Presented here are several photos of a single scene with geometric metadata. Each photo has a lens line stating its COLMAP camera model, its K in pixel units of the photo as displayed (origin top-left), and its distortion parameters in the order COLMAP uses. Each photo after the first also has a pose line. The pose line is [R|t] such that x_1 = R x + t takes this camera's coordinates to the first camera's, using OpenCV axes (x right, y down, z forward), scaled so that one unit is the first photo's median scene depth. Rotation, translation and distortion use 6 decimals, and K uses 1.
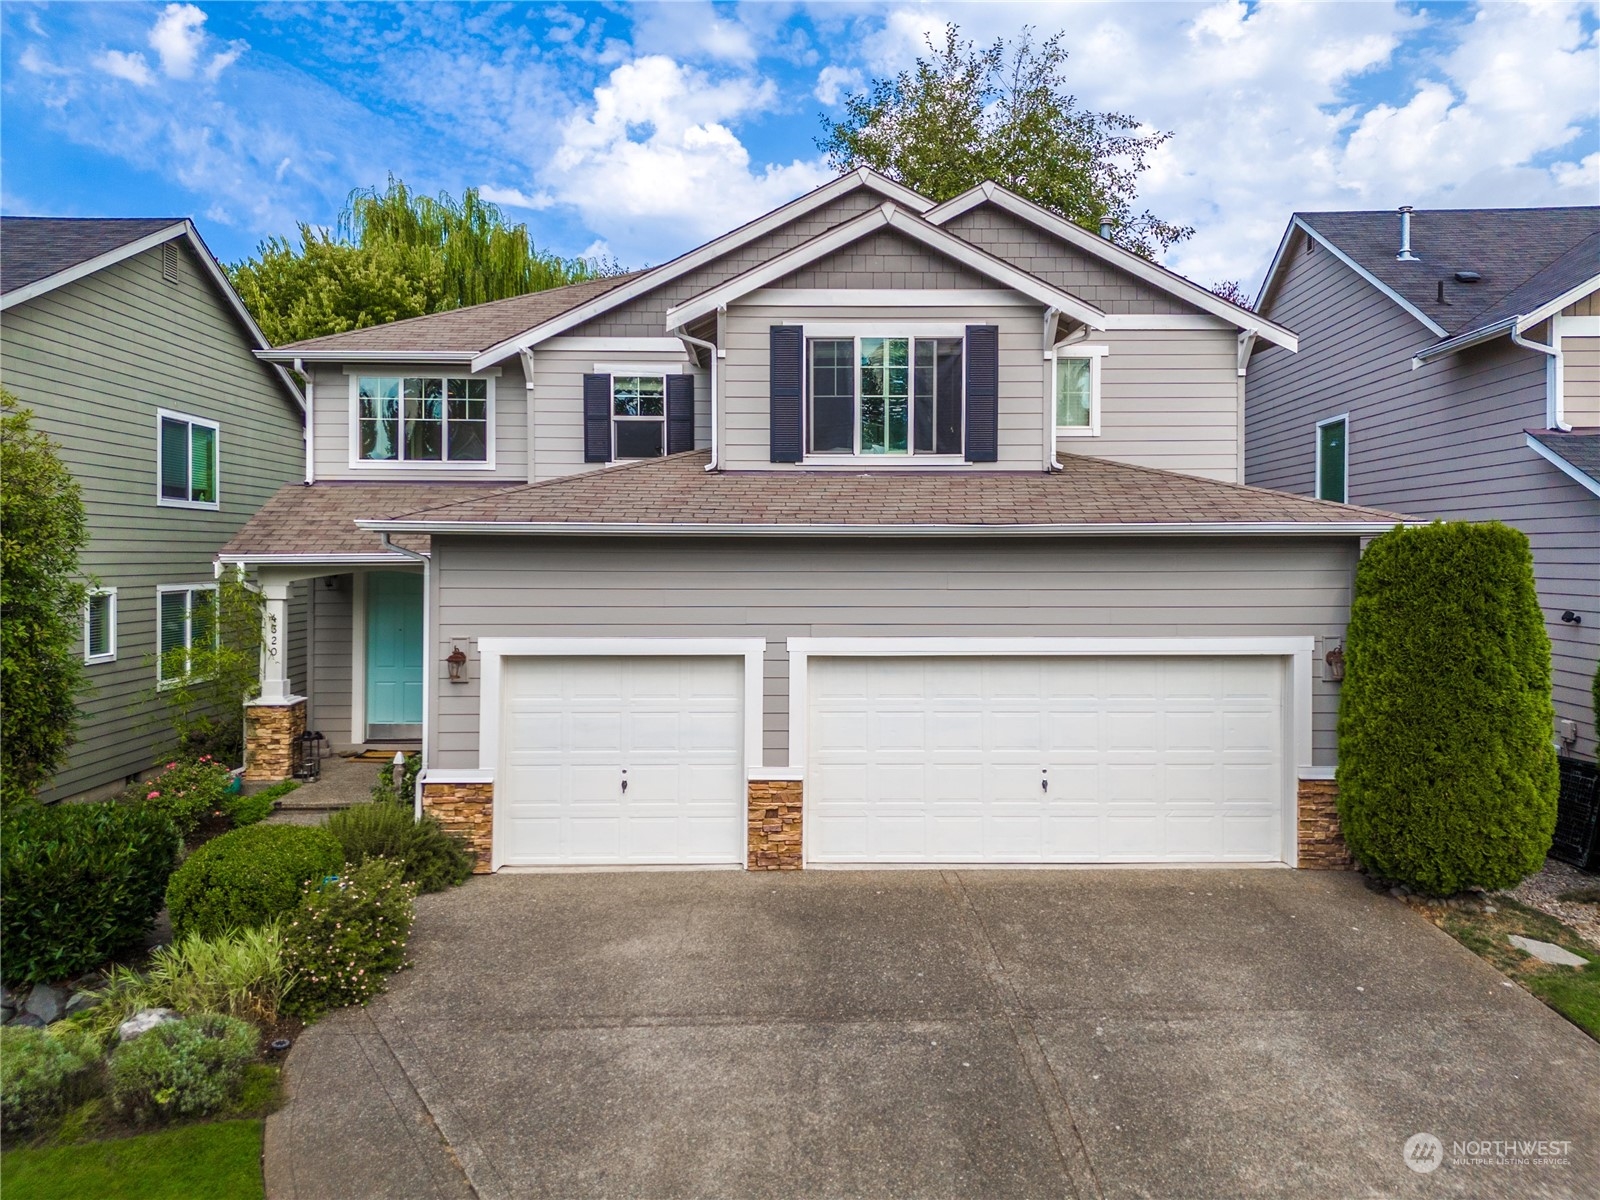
lens RADIAL K [[1121.4, 0, 823.6], [0, 1121.4, 558.8], [0, 0, 1]] dist [-0.007754, -0.001729]
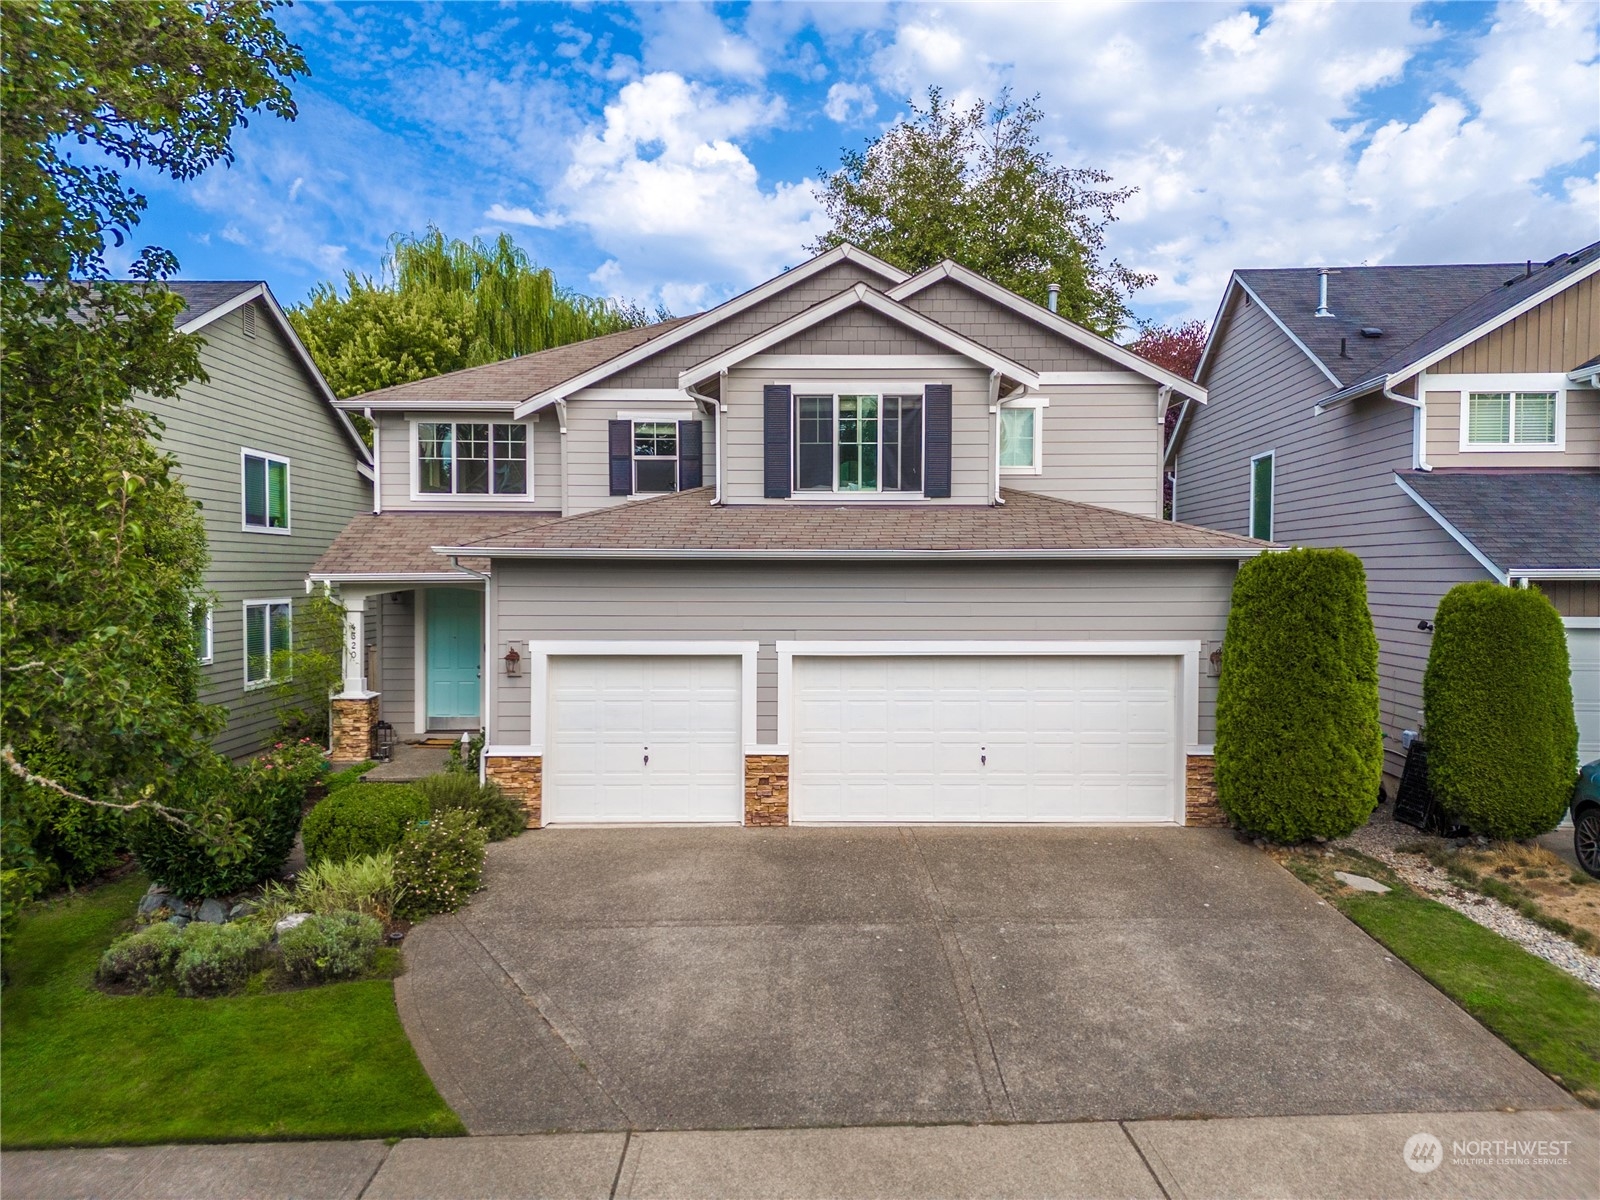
lens RADIAL K [[1117.5, 0, 800.0], [0, 1117.5, 600.0], [0, 0, 1]] dist [0.000490, -0.002038]
pose [[0.999543, 0.000760, -0.030232, 0.030454], [-0.000135, 0.999786, 0.020682, -0.000556], [0.030241, -0.020668, 0.999329, -0.230145]]
